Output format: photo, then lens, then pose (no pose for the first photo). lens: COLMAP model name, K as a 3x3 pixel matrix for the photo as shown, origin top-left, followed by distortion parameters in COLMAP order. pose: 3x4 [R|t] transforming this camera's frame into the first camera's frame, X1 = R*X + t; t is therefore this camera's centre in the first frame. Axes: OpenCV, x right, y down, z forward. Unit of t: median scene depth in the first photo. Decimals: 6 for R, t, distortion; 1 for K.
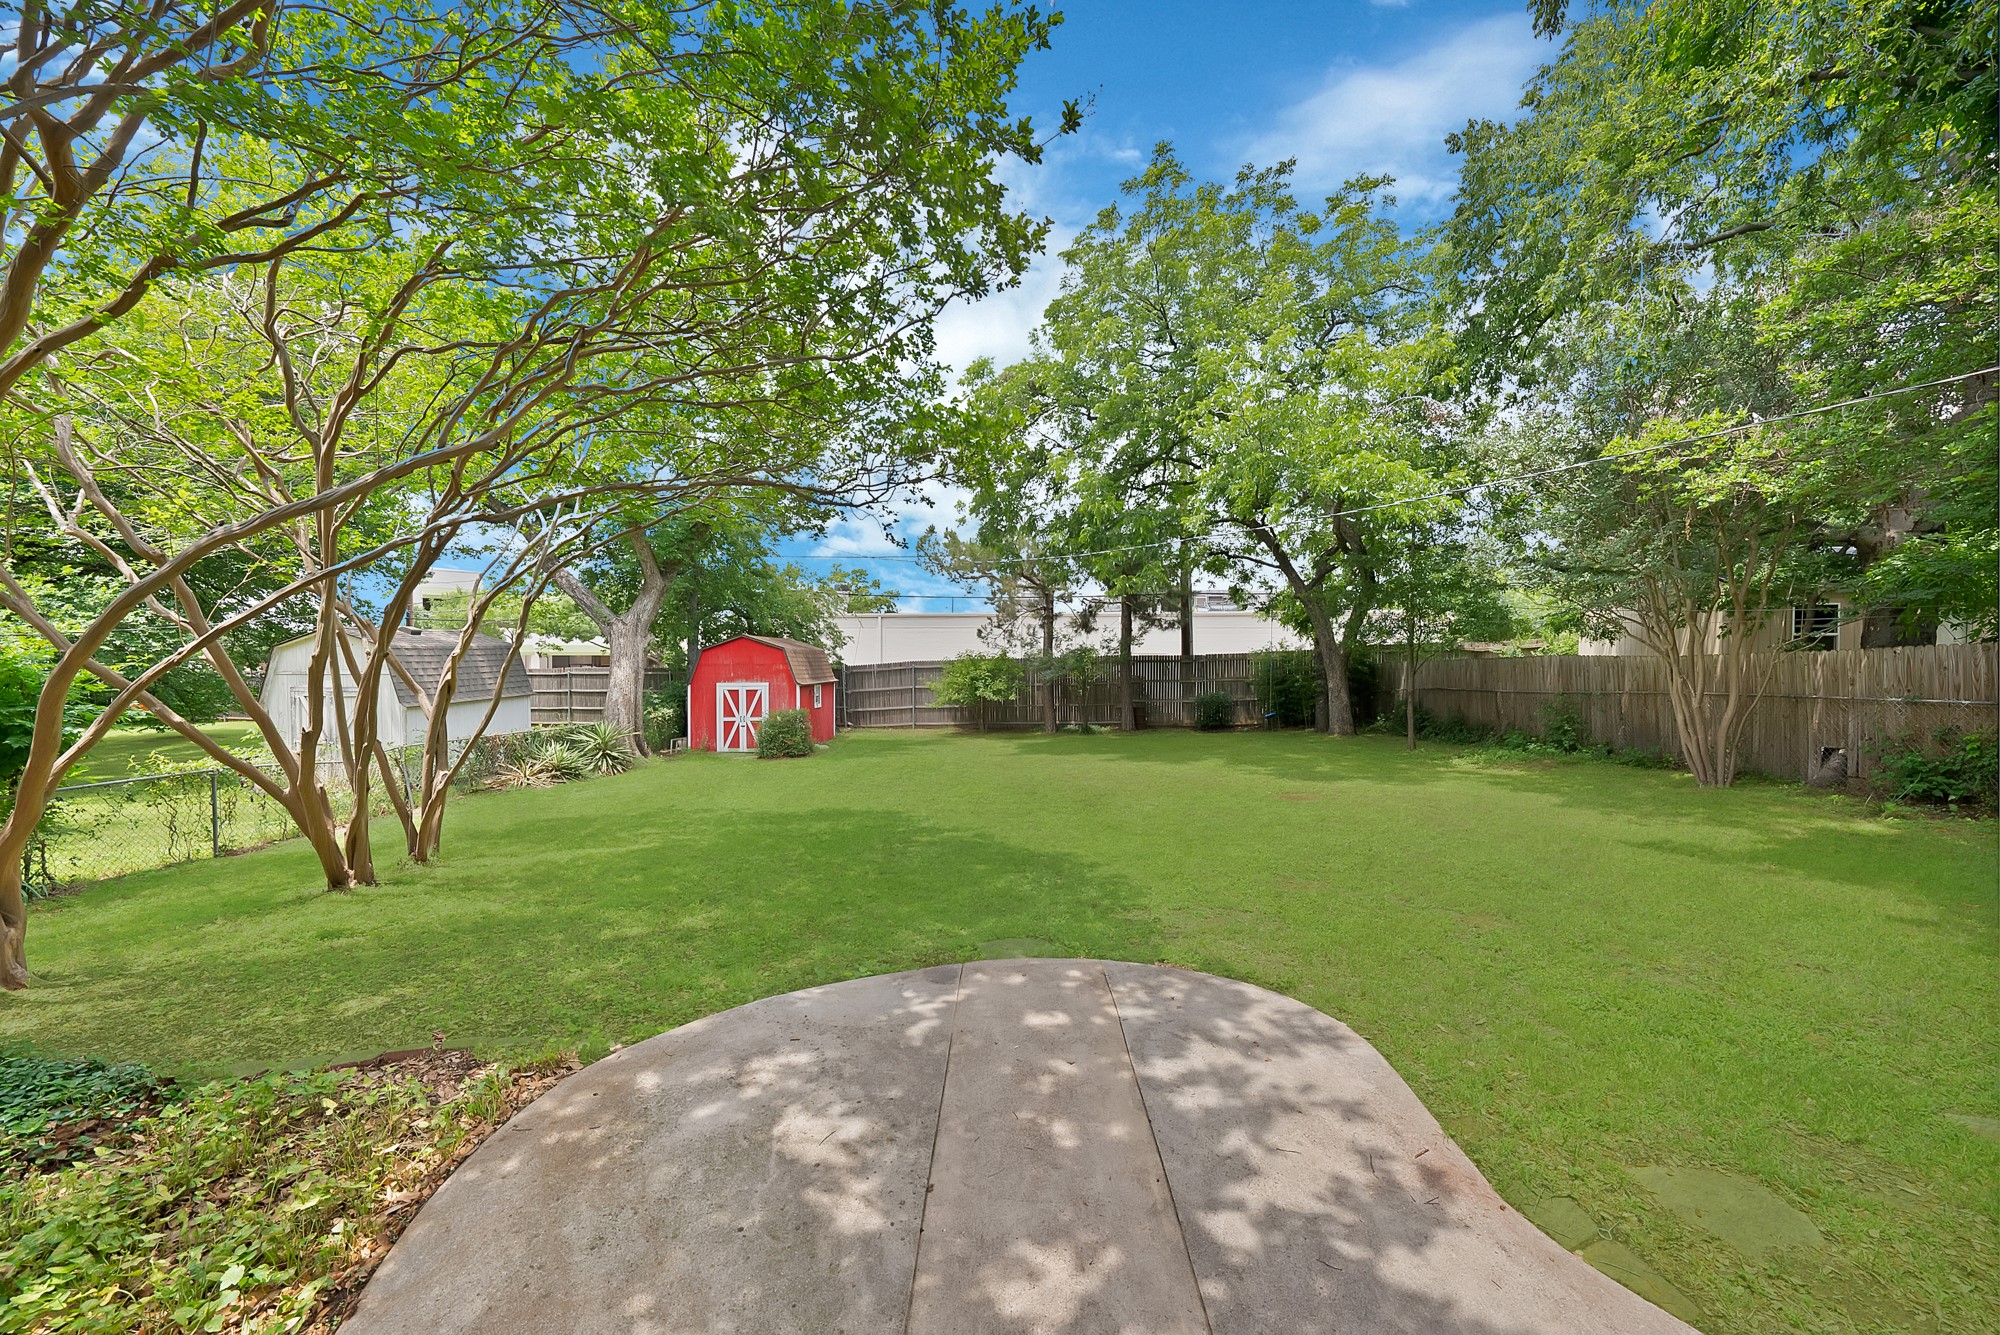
lens RADIAL K [[720.4, 0, 1000.2], [0, 720.4, 657.8], [0, 0, 1]] dist [-0.028379, 0.006321]
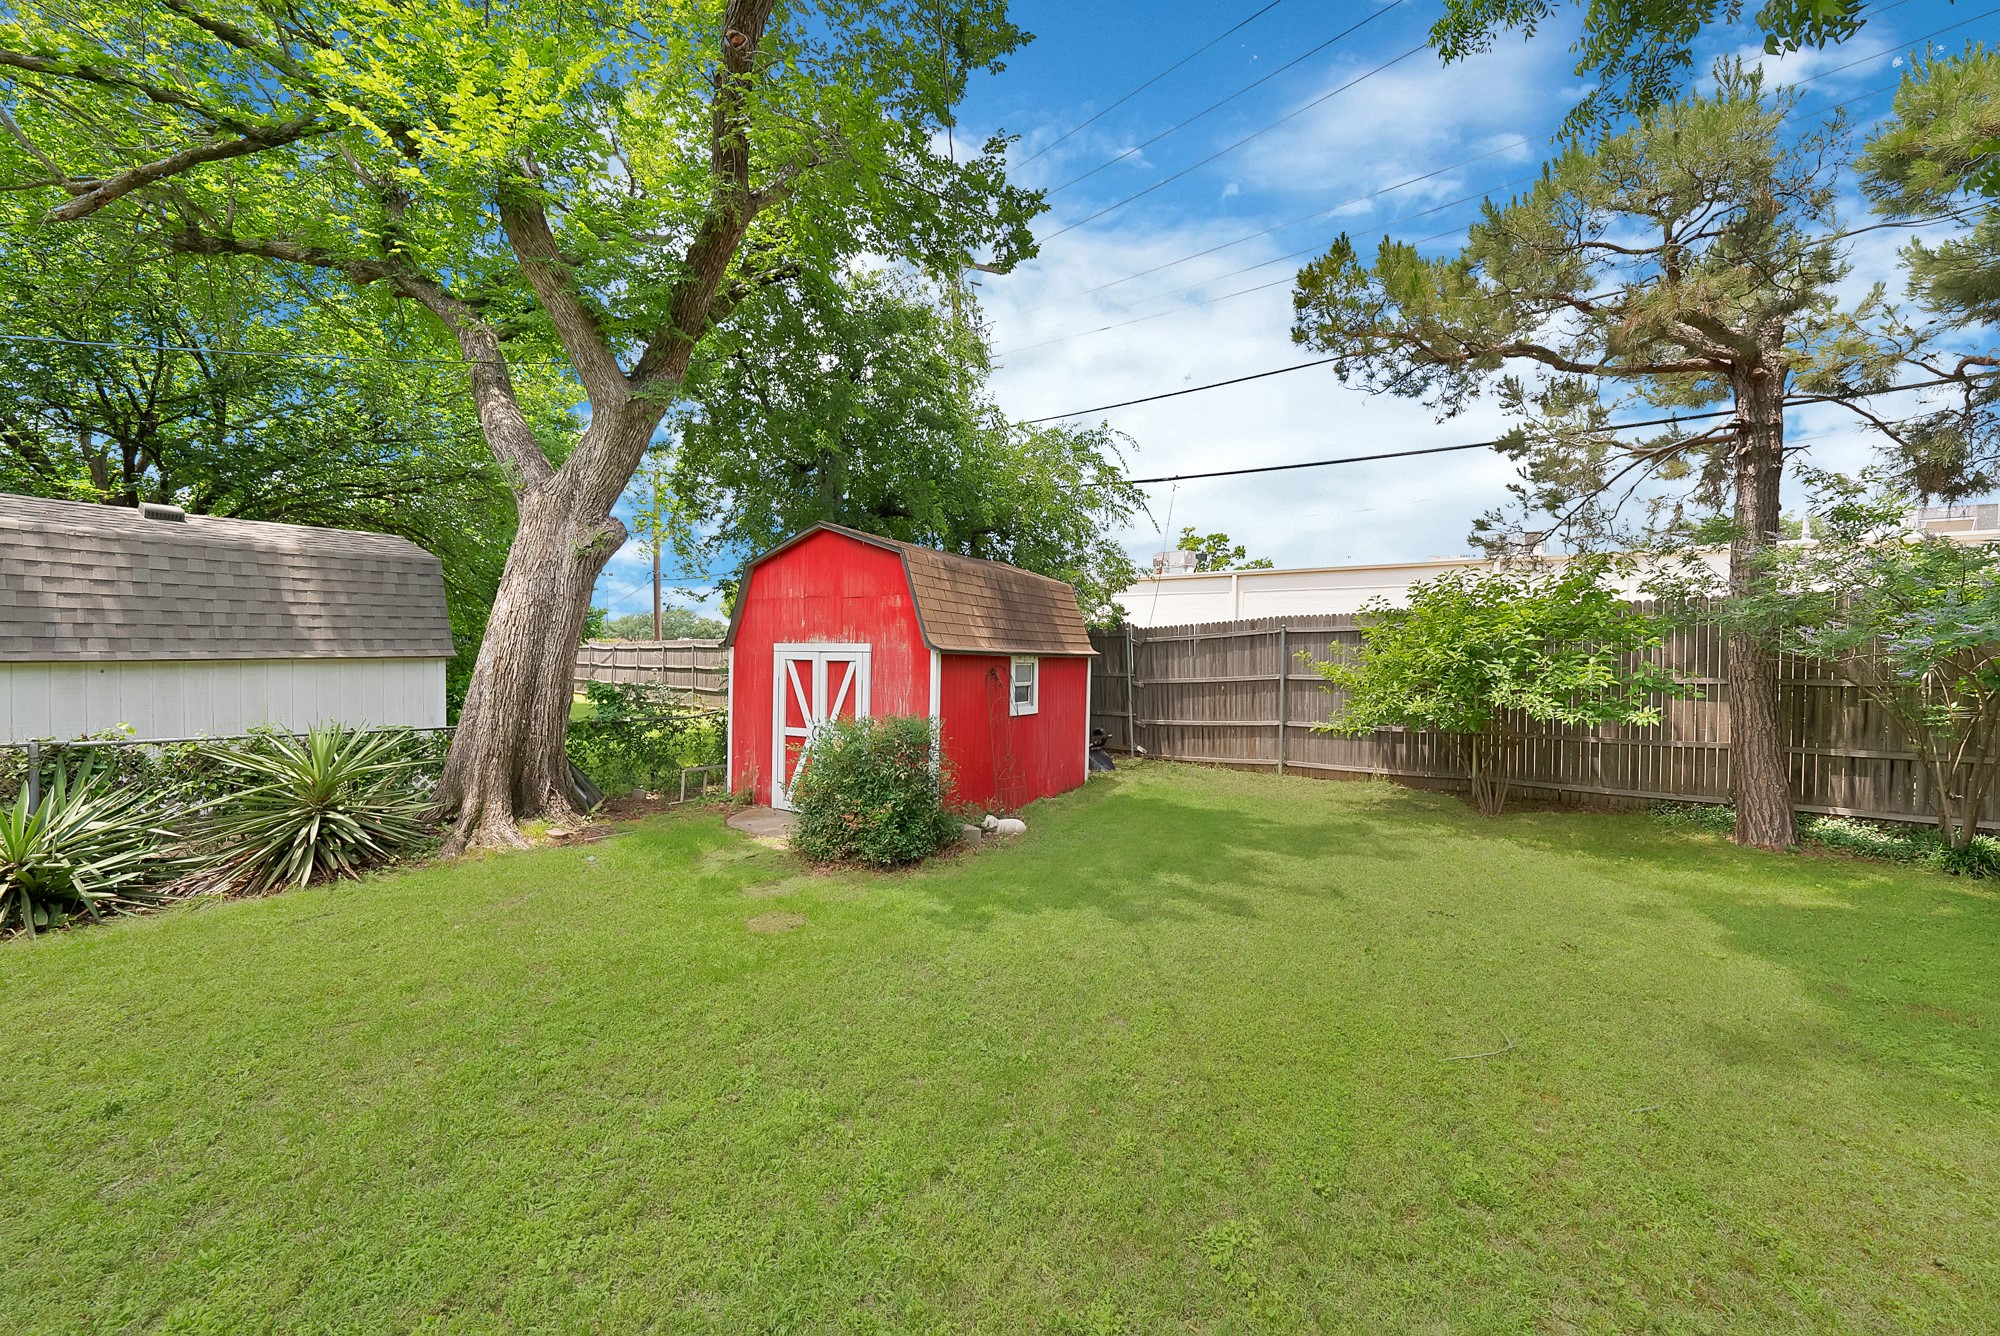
lens RADIAL K [[720.4, 0, 1000.2], [0, 720.4, 658.3], [0, 0, 1]] dist [-0.028379, 0.006321]
pose [[0.875249, 0.021810, -0.483181, -0.066652], [-0.020884, 0.999755, 0.007297, 0.032287], [0.483222, 0.003705, 0.875490, 0.591251]]
